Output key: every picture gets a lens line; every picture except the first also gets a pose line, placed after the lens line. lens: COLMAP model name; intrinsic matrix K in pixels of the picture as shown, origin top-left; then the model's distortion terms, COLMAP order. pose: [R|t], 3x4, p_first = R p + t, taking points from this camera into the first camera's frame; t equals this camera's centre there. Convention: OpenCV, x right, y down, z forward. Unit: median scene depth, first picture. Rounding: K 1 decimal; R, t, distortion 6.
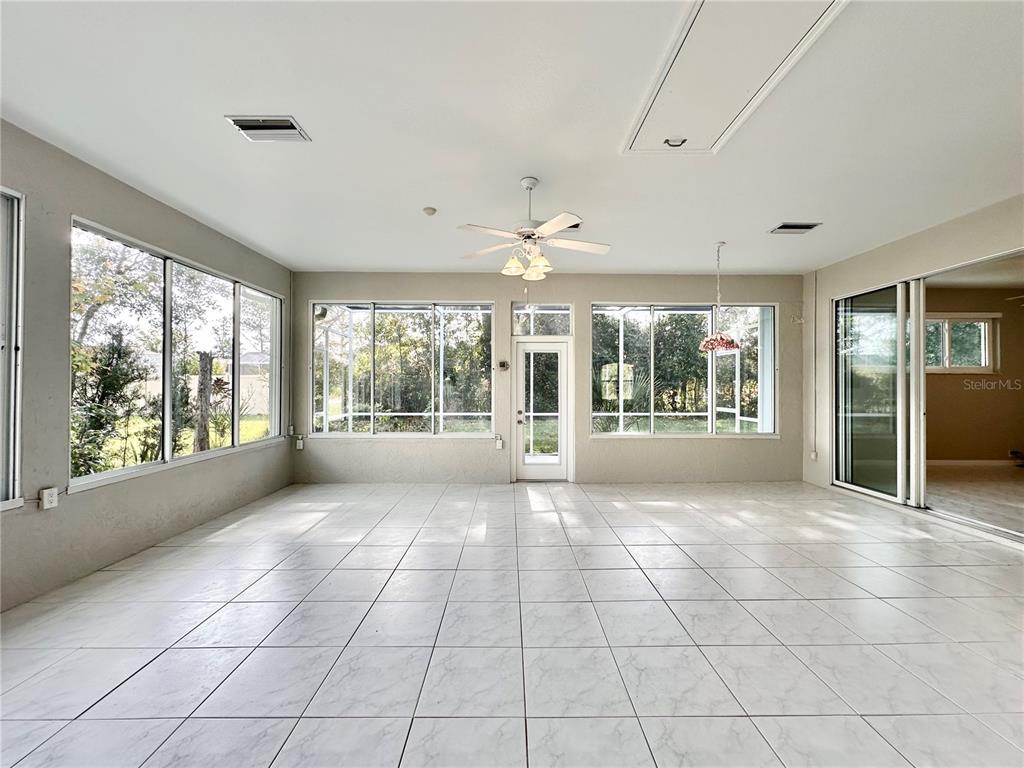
lens RADIAL K [[409.7, 0, 514.2], [0, 409.7, 383.7], [0, 0, 1]] dist [-0.001786, -0.000247]
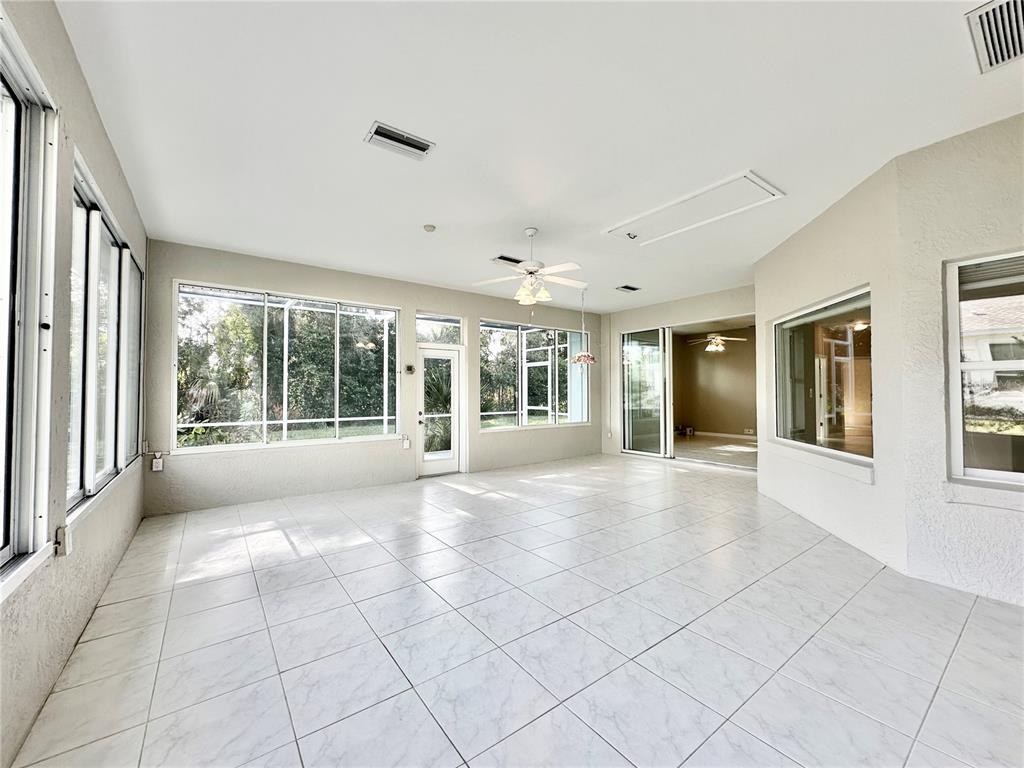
lens RADIAL K [[409.7, 0, 514.2], [0, 409.7, 383.7], [0, 0, 1]] dist [-0.001786, -0.000247]
pose [[0.806425, 0.008512, 0.591275, -0.438538], [0.001685, 0.999859, -0.016693, 0.010834], [-0.591334, 0.014458, 0.806297, -0.012529]]
